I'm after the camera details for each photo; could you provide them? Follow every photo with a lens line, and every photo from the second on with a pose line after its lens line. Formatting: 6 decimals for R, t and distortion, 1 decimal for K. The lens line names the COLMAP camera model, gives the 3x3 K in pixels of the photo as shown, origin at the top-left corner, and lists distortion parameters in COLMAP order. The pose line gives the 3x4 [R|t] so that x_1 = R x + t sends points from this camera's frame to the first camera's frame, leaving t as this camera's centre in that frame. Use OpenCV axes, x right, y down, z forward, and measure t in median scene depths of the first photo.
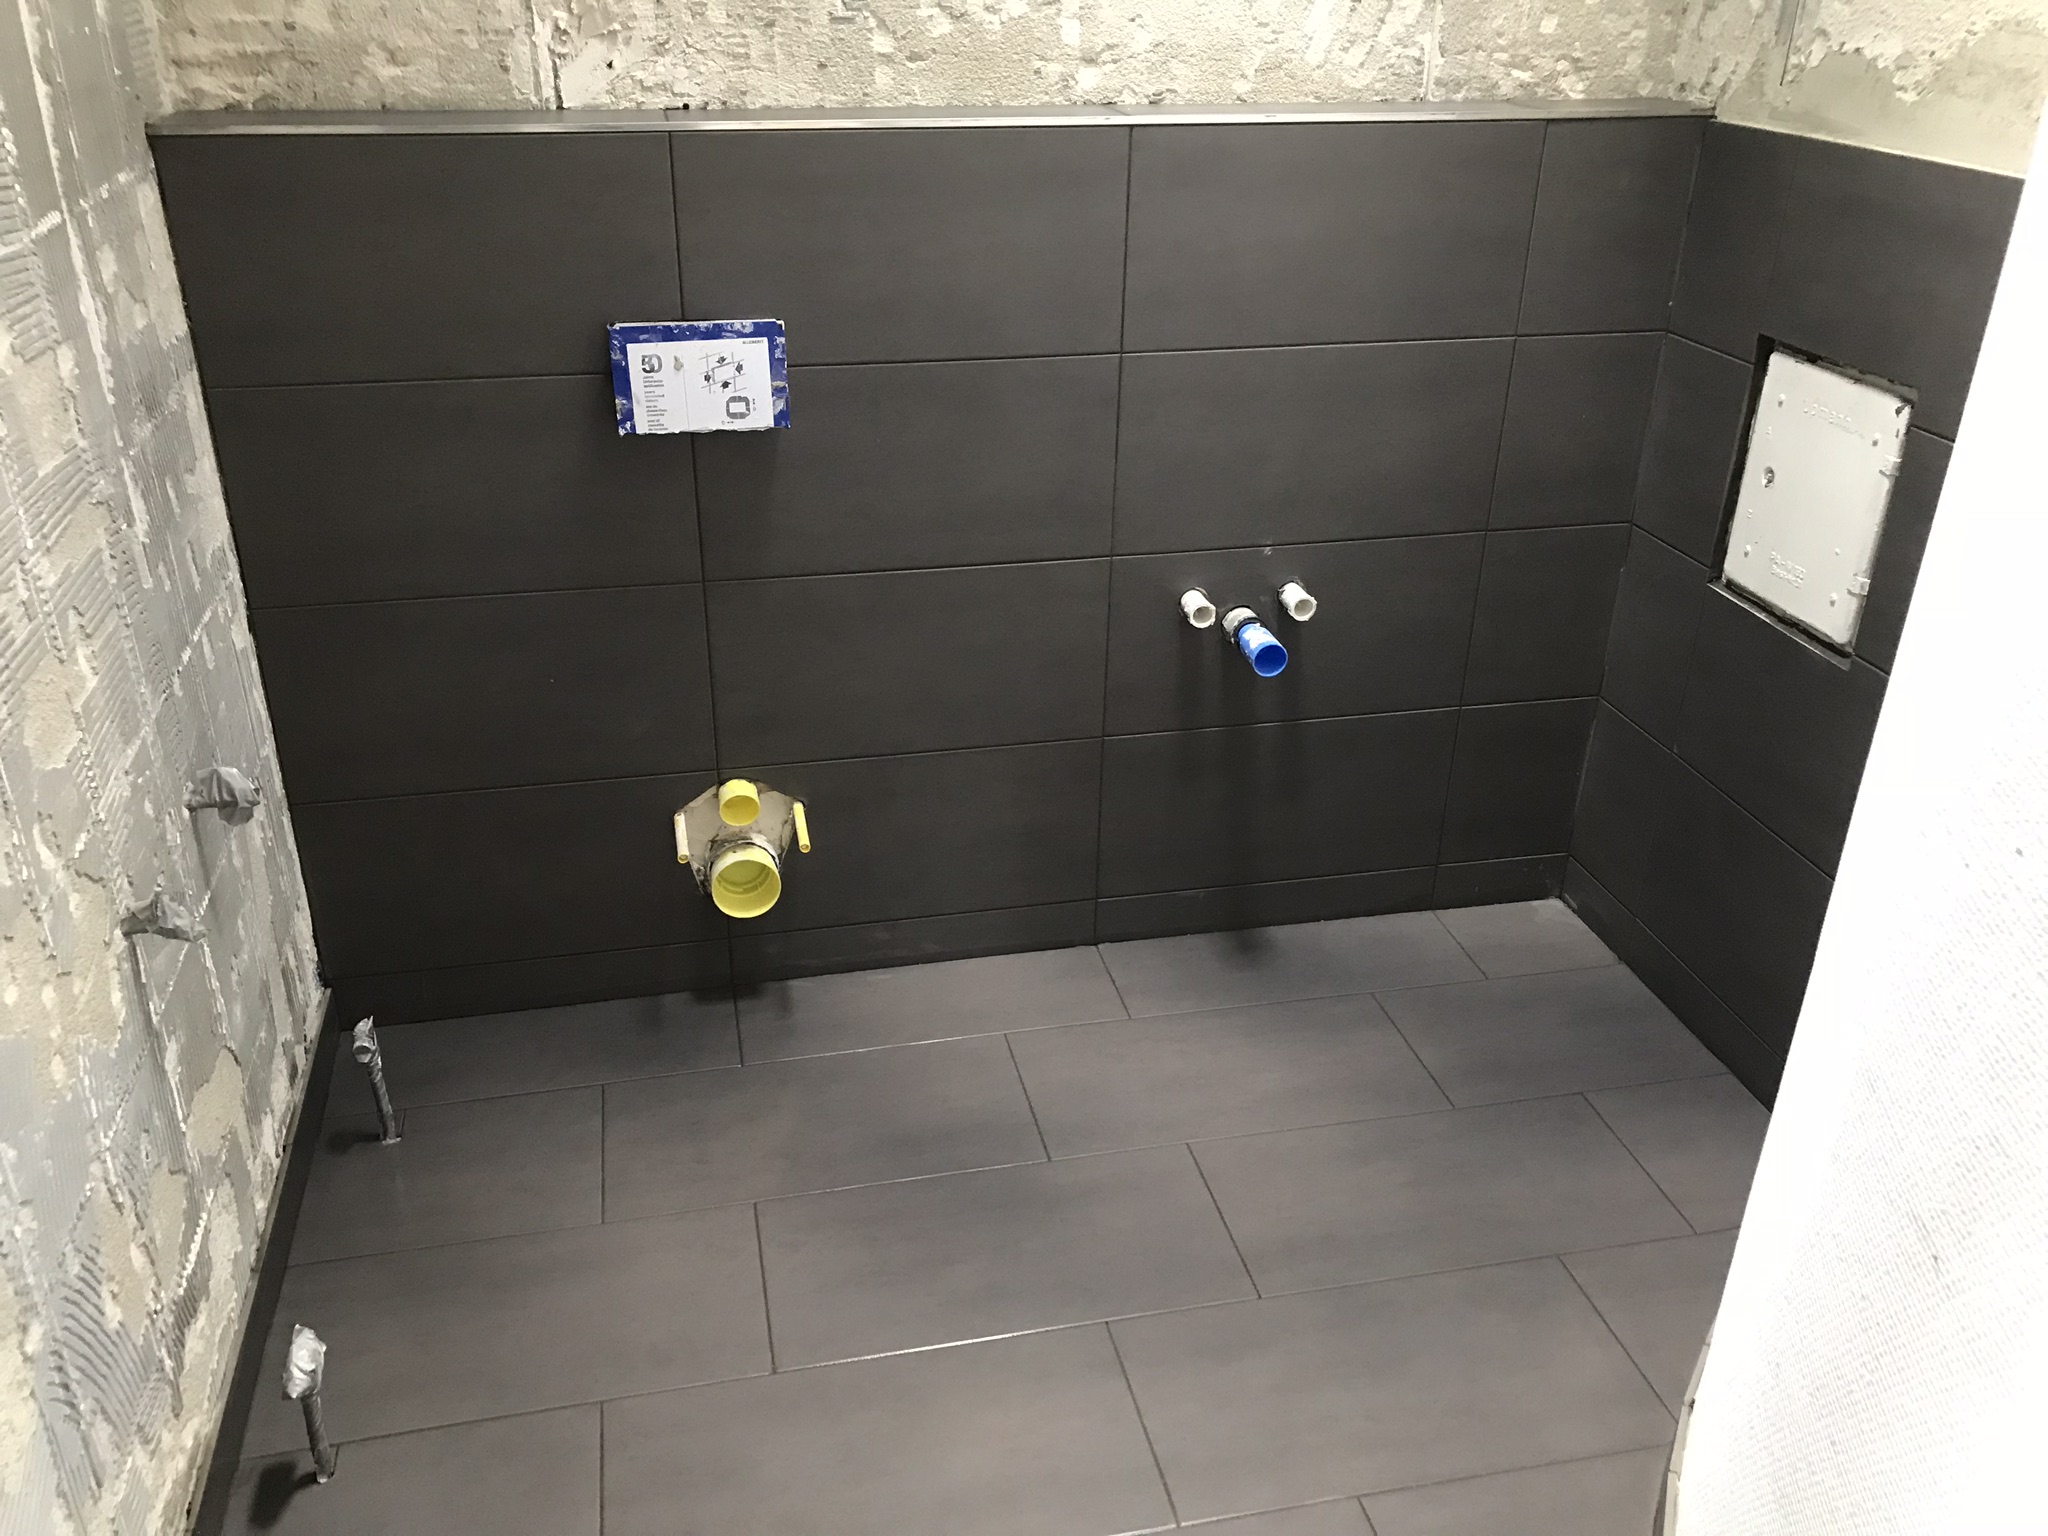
lens RADIAL K [[1679.5, 0, 979.2], [0, 1679.5, 778.3], [0, 0, 1]] dist [0.017023, -0.022653]
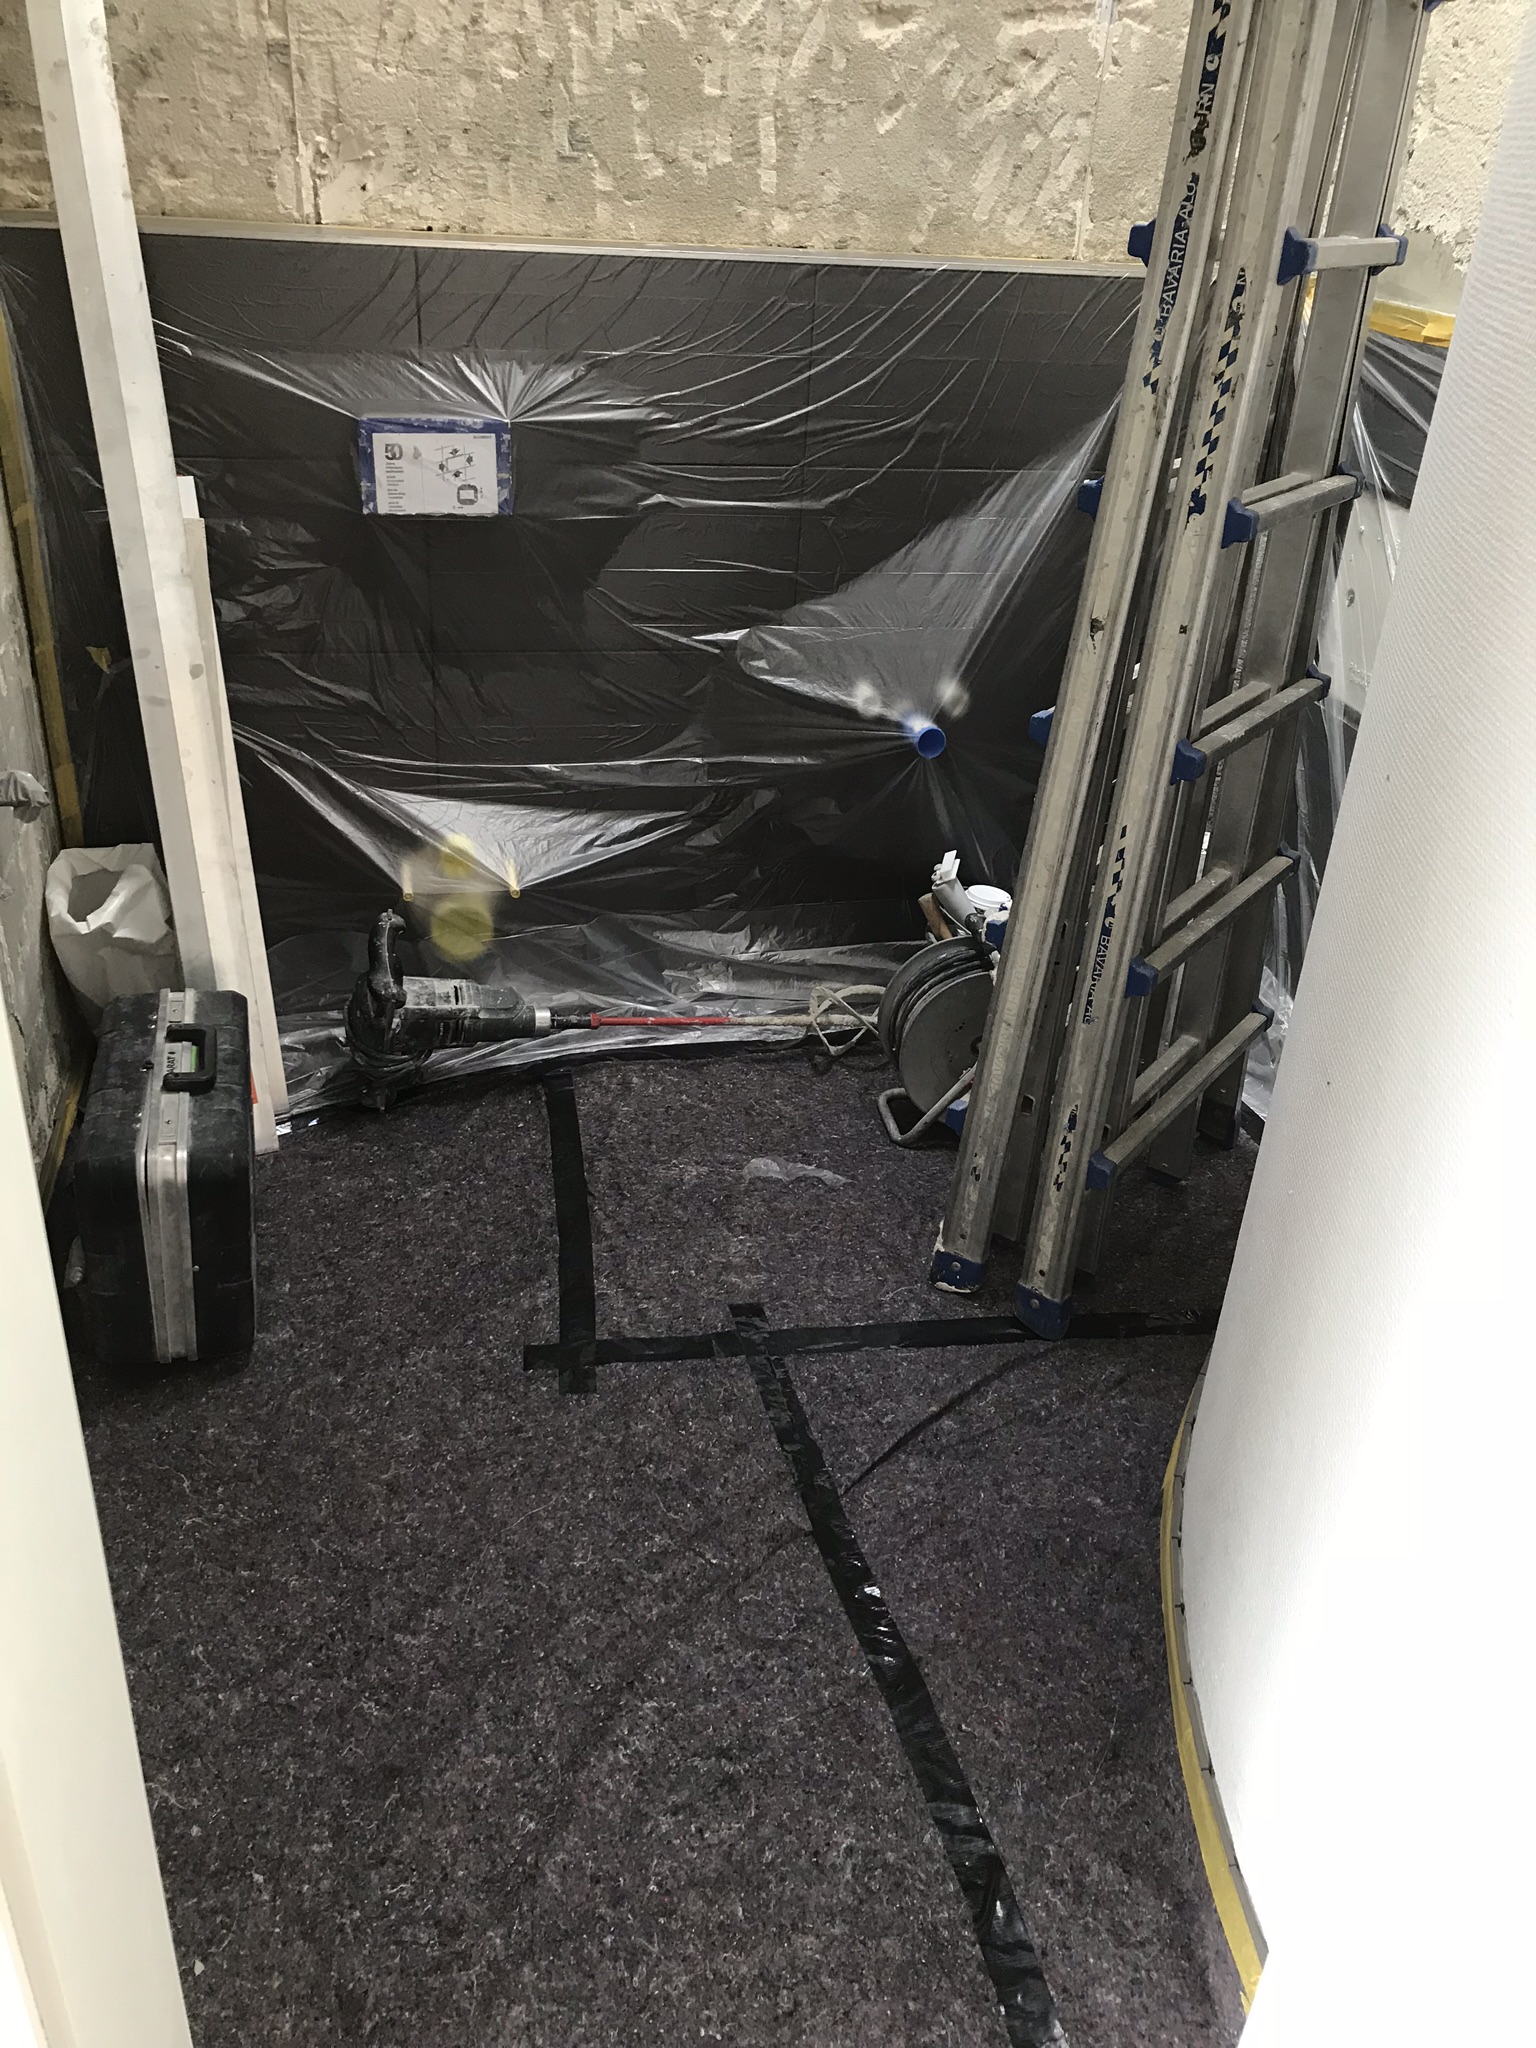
lens RADIAL K [[1679.5, 0, 769.8], [0, 1679.5, 1032.7], [0, 0, 1]] dist [0.017023, -0.022653]
pose [[0.998689, 0.032551, 0.039501, 0.029867], [-0.033707, 0.999013, 0.028944, 0.107551], [-0.038520, -0.030237, 0.998800, -0.171457]]
